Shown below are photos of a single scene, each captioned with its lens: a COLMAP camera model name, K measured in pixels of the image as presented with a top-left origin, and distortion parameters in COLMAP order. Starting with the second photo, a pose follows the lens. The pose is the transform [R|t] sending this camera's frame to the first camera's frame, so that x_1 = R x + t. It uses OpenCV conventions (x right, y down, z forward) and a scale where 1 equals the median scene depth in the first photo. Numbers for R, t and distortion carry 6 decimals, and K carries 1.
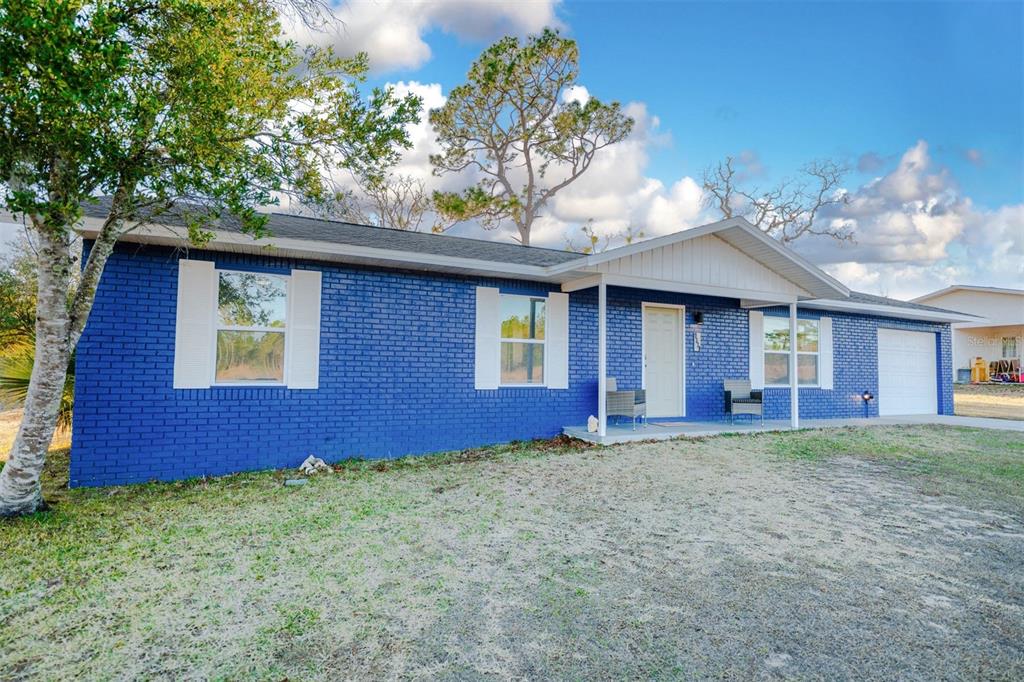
lens RADIAL K [[526.4, 0, 514.9], [0, 526.4, 345.6], [0, 0, 1]] dist [-0.005135, 0.000875]
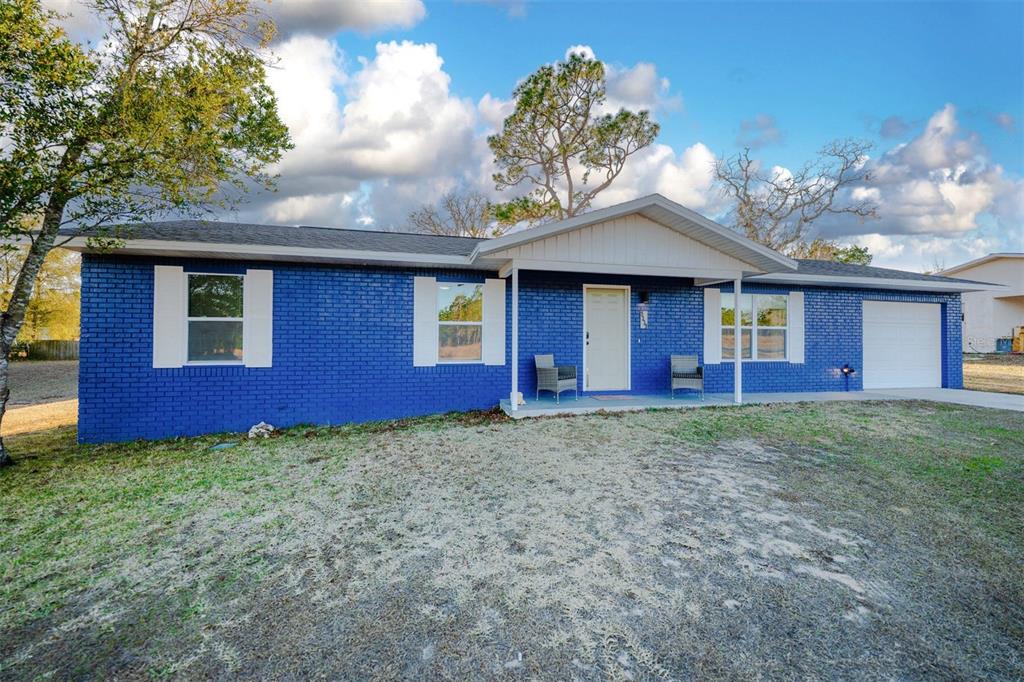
lens RADIAL K [[405.3, 0, 513.1], [0, 405.3, 338.9], [0, 0, 1]] dist [-0.002517, -0.000100]
pose [[0.977136, -0.013973, -0.212154, 0.277421], [0.021674, 0.999186, 0.034018, -0.002194], [0.211506, -0.037838, 0.976644, 0.155241]]
